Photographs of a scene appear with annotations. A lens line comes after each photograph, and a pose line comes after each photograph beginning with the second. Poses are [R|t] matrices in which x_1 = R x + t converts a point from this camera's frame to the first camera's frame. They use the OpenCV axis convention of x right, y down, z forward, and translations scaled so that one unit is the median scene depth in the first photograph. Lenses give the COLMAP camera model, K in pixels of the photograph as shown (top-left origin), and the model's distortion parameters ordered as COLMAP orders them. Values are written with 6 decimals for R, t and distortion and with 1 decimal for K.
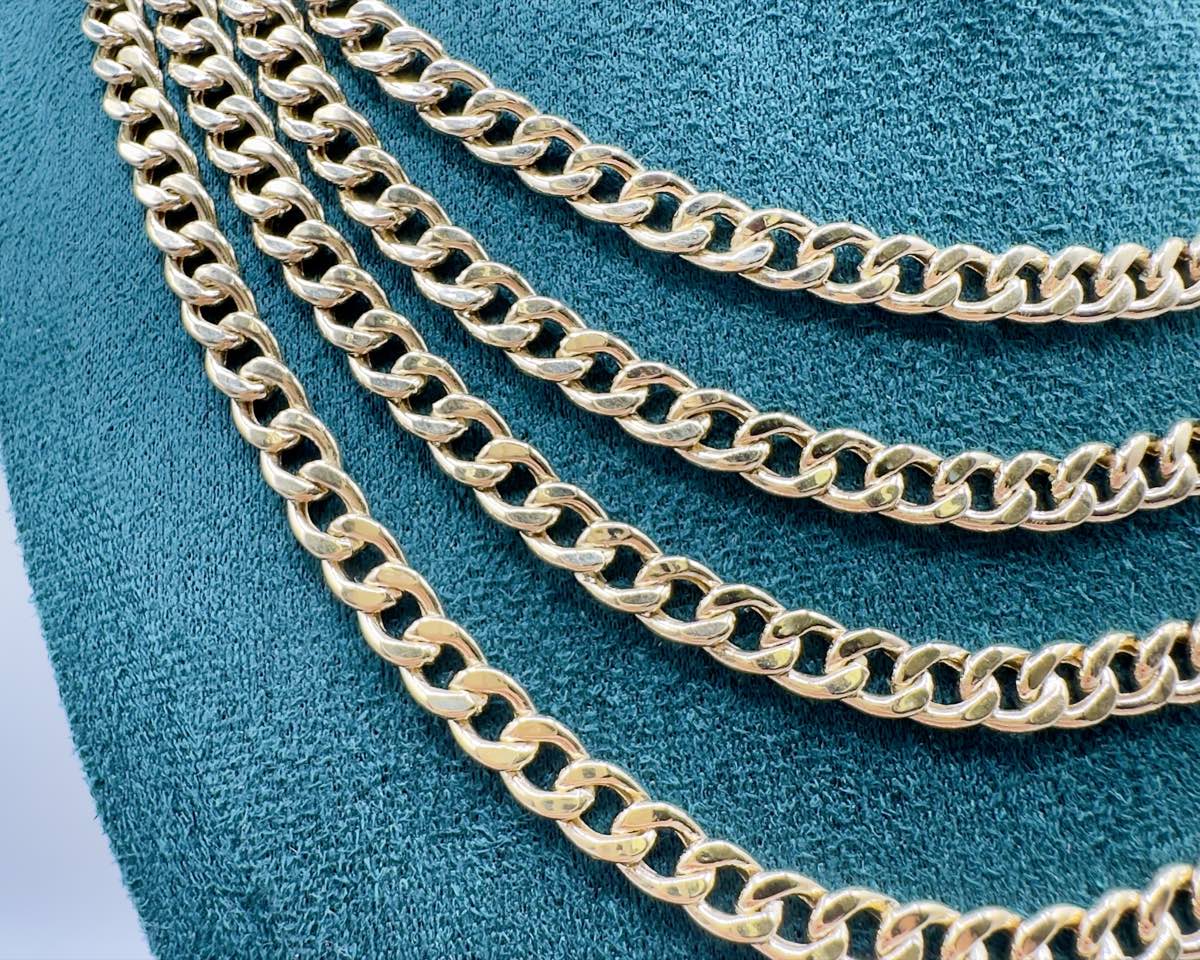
lens RADIAL K [[1171.8, 0, 432.8], [0, 1171.8, 381.3], [0, 0, 1]] dist [-0.022371, 0.002024]
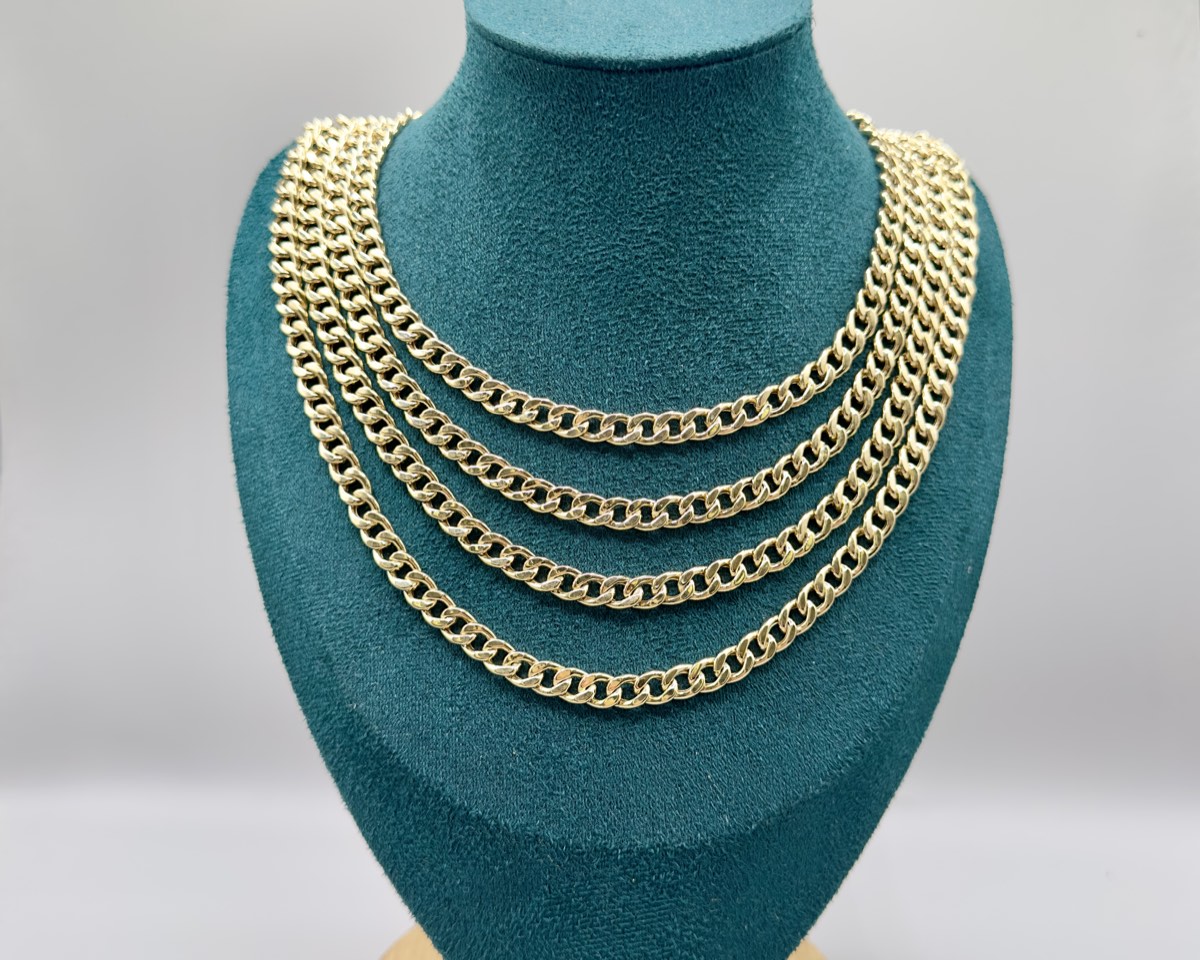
lens RADIAL K [[1300.4, 0, 617.0], [0, 1300.4, 476.2], [0, 0, 1]] dist [0.183535, -0.481957]
pose [[0.994413, 0.021829, -0.103276, 0.689284], [-0.016578, 0.998539, 0.051433, -0.104459], [0.104248, -0.049433, 0.993322, -1.598225]]
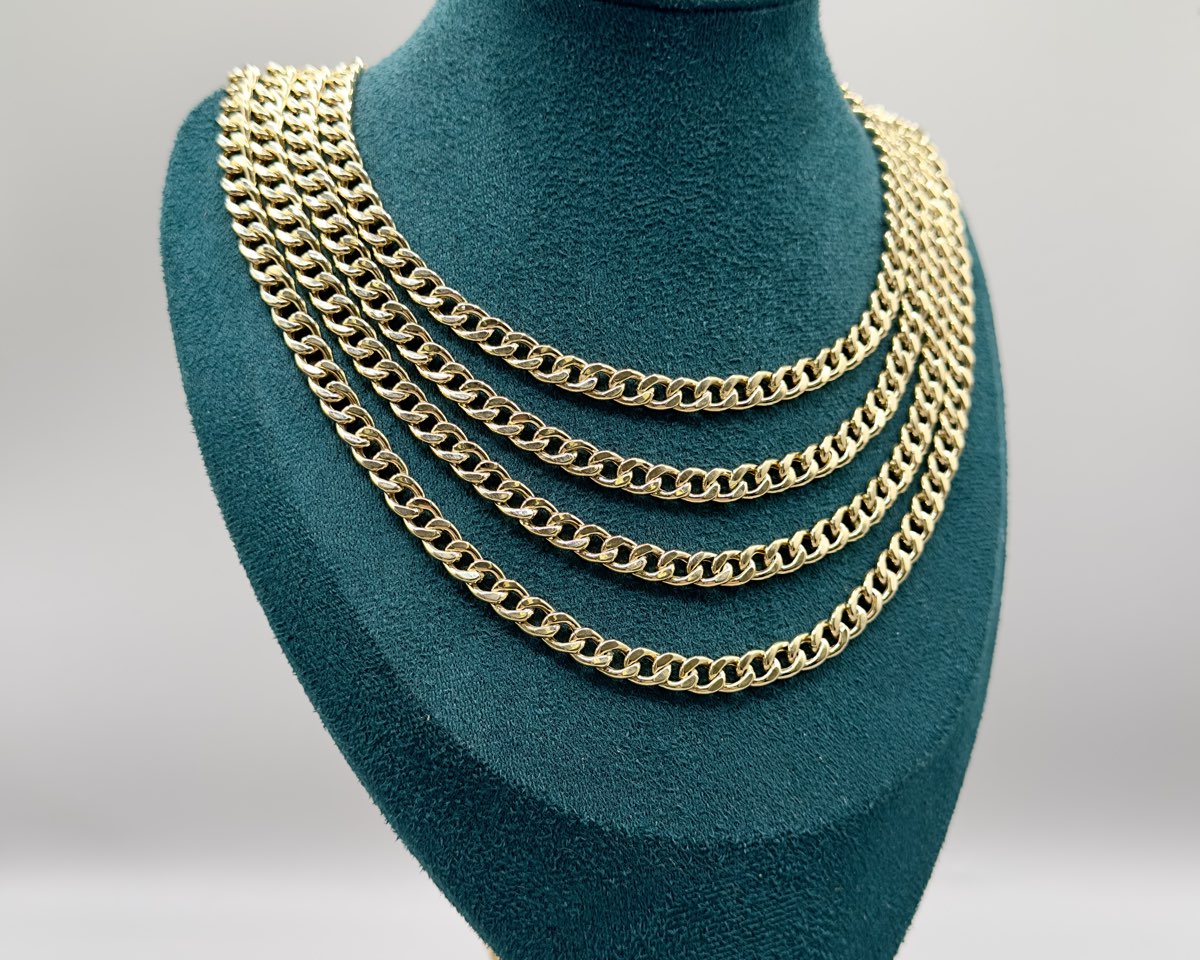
lens RADIAL K [[1586.0, 0, 602.1], [0, 1586.0, 506.2], [0, 0, 1]] dist [0.123317, -0.046670]
pose [[0.978983, -0.029081, 0.201858, -0.308781], [0.032252, 0.999402, -0.012436, 0.167472], [-0.201376, 0.018685, 0.979336, -1.820266]]
